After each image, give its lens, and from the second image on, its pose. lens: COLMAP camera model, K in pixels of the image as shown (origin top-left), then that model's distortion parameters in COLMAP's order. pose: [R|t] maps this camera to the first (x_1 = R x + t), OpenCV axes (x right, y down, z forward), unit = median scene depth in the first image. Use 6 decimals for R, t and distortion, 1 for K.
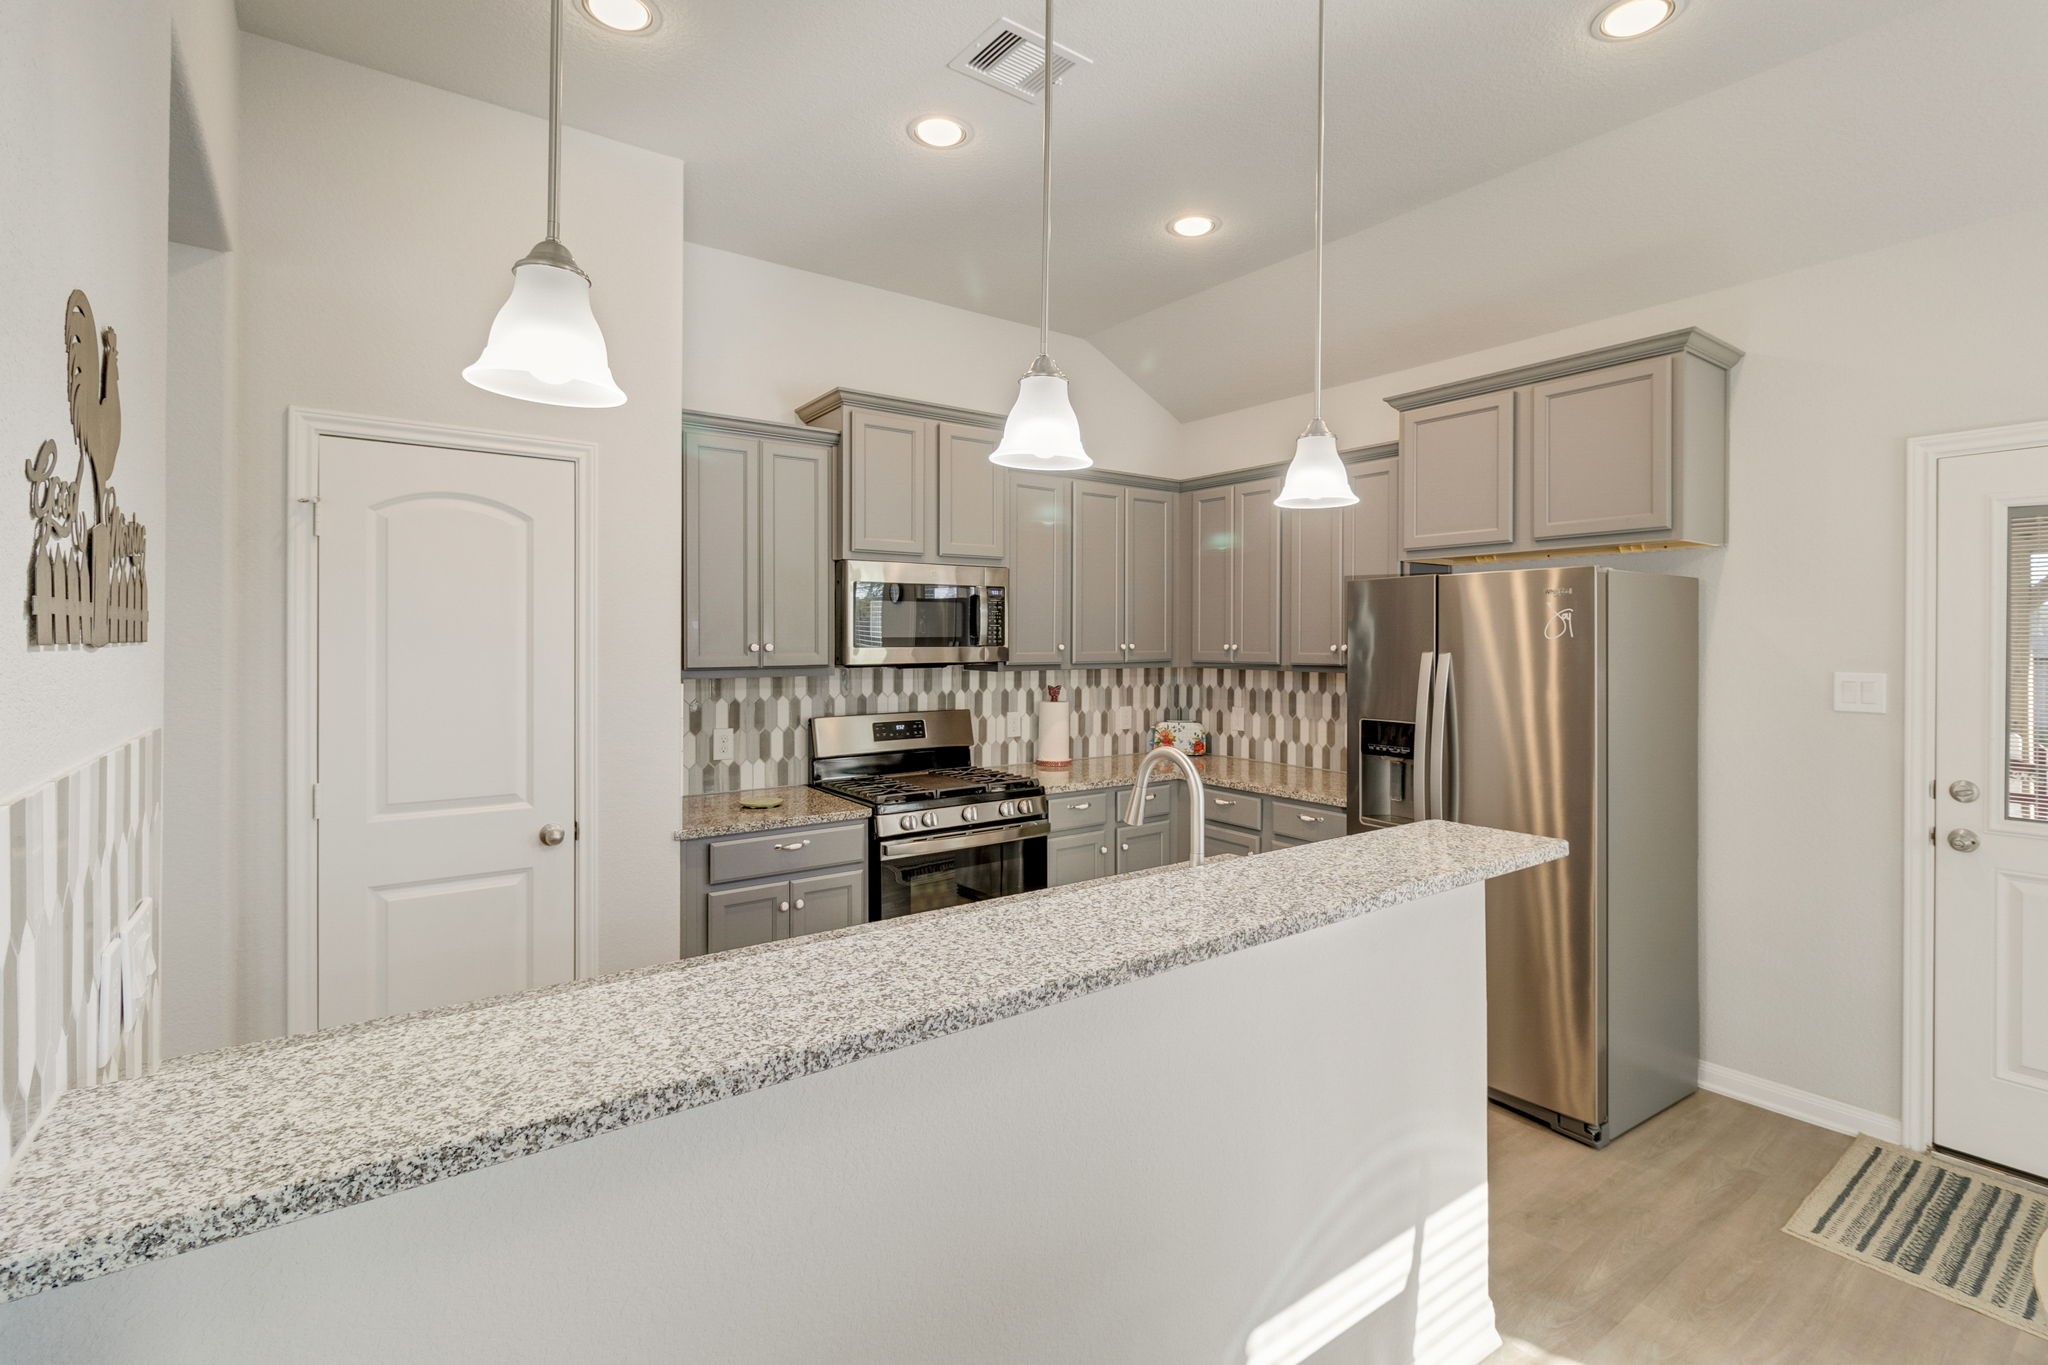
lens RADIAL K [[939.9, 0, 1045.6], [0, 939.9, 646.7], [0, 0, 1]] dist [-0.001096, 0.000056]
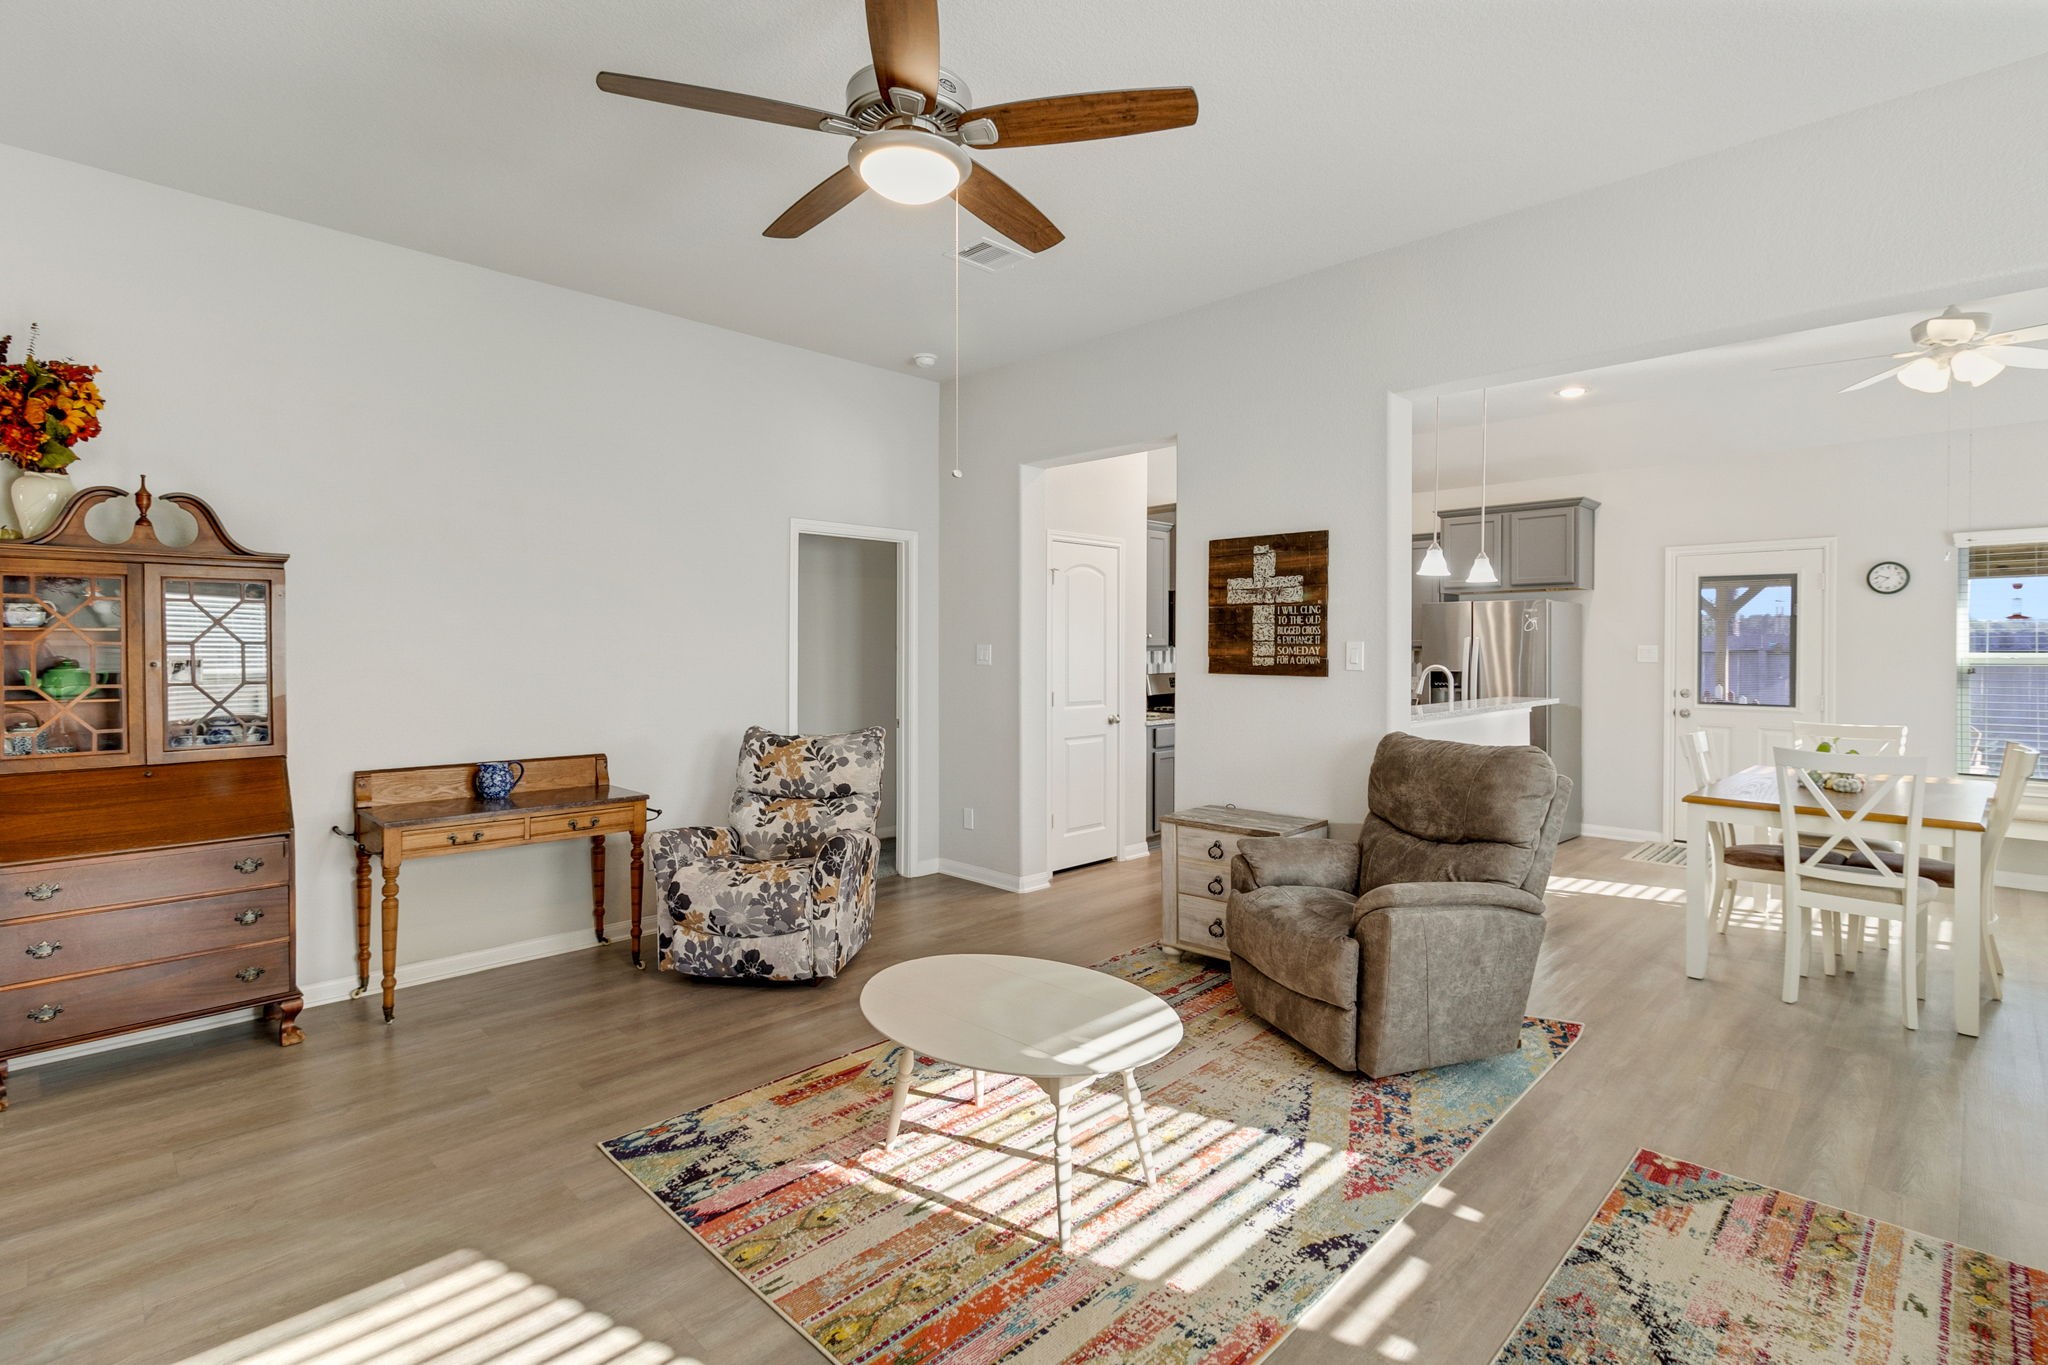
lens RADIAL K [[954.7, 0, 1042.9], [0, 954.7, 655.1], [0, 0, 1]] dist [-0.000144, 0.000353]
pose [[0.987486, -0.001198, 0.157703, -0.535351], [0.000450, 0.999988, 0.004779, 0.021241], [-0.157706, -0.004648, 0.987475, -0.597956]]
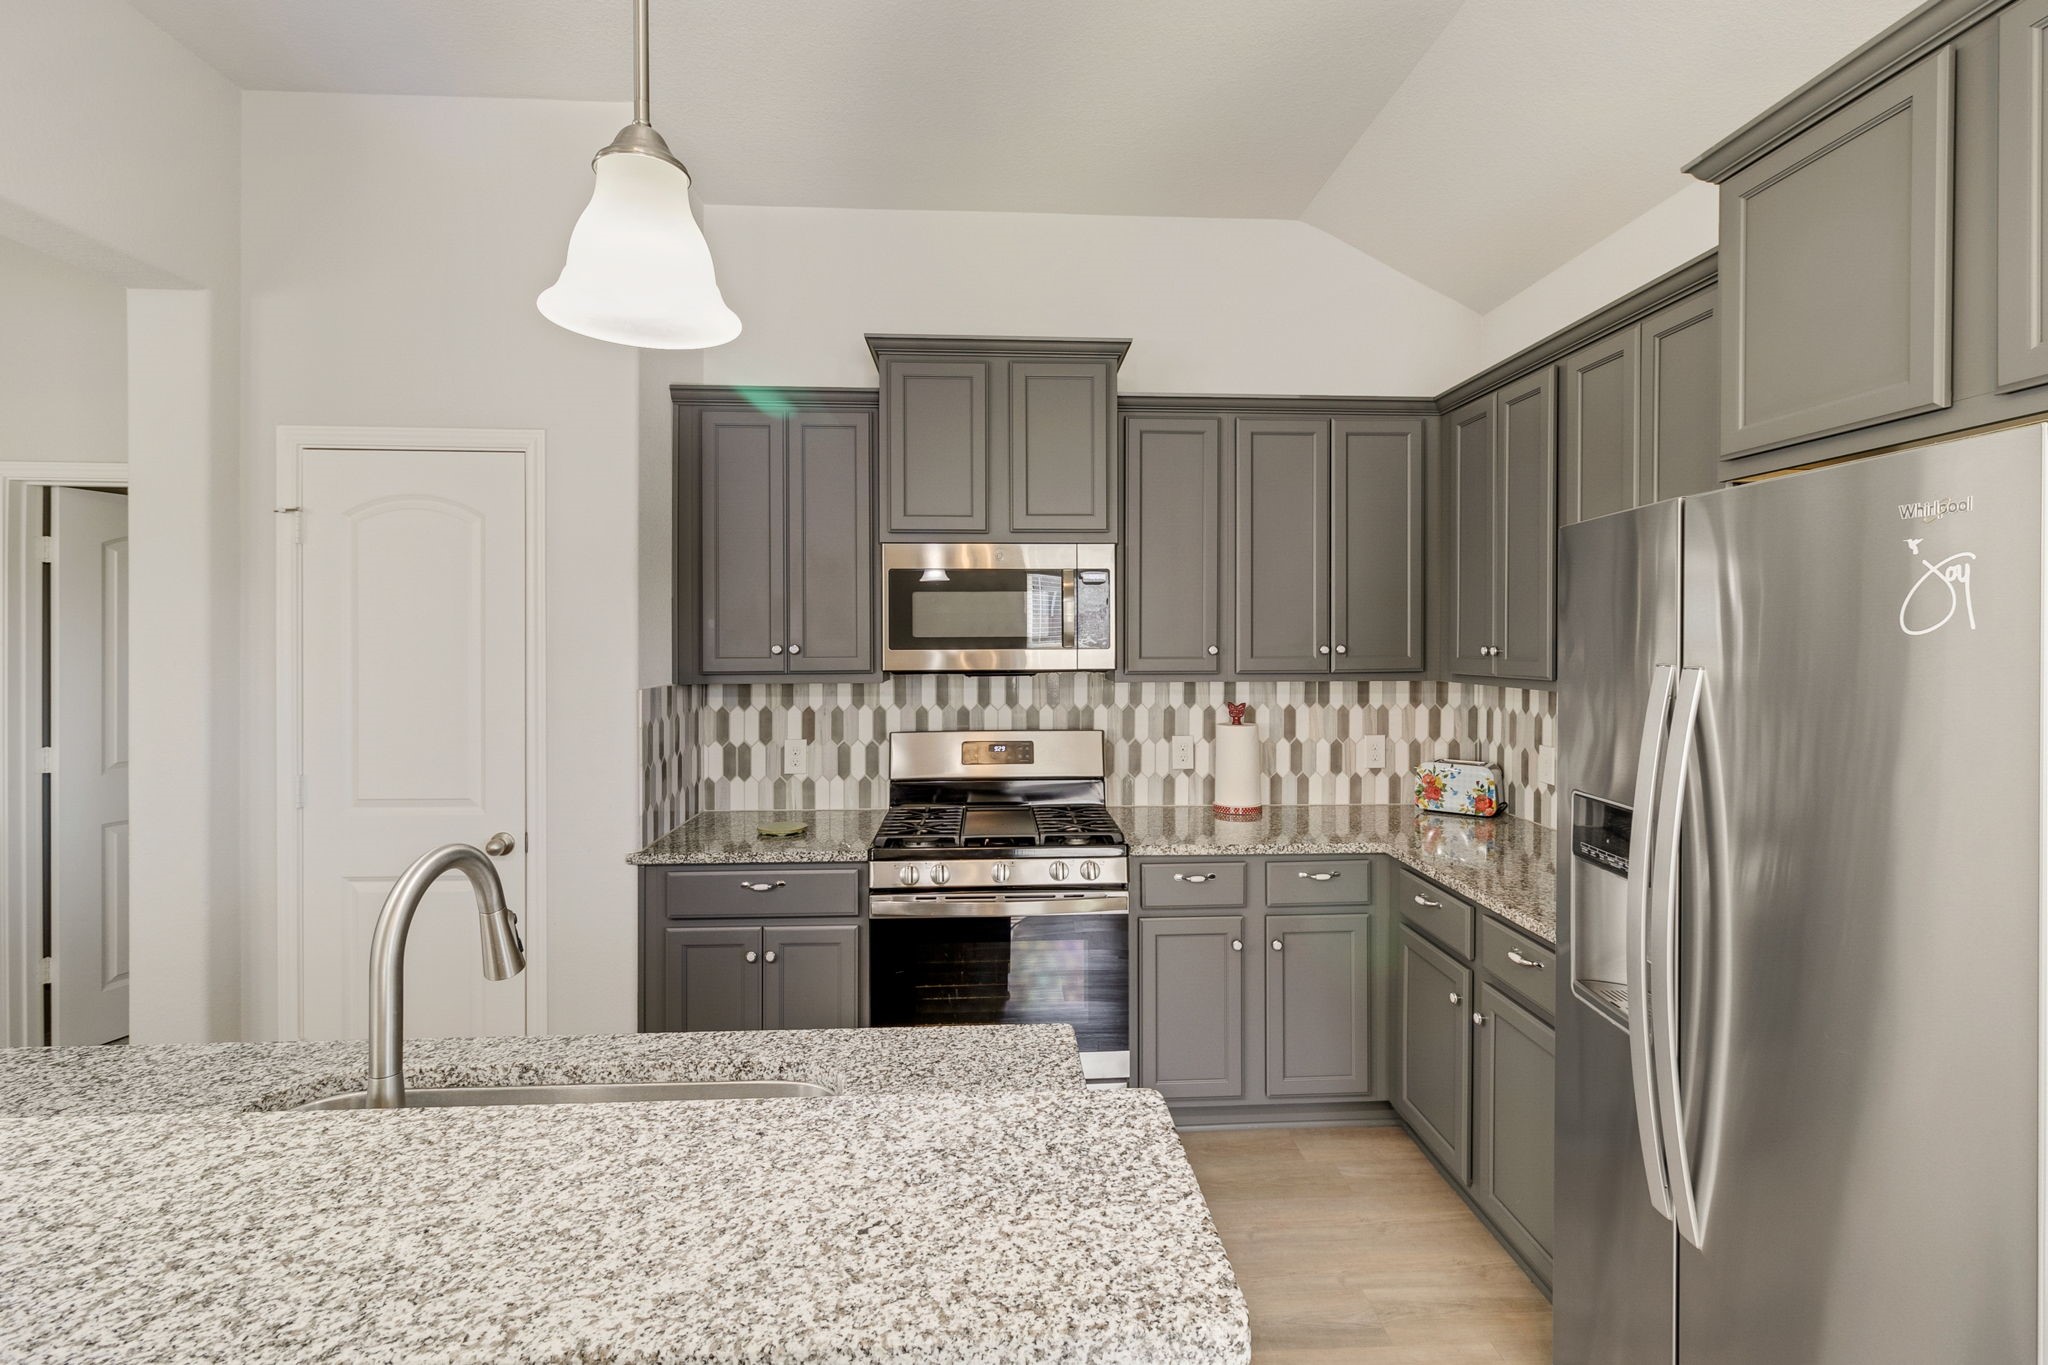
lens RADIAL K [[939.9, 0, 1045.6], [0, 939.9, 646.7], [0, 0, 1]] dist [-0.001096, 0.000056]
pose [[0.836378, 0.001945, -0.548150, 0.294999], [-0.002452, 0.999997, -0.000192, -0.001681], [0.548148, 0.001505, 0.836380, 0.319600]]
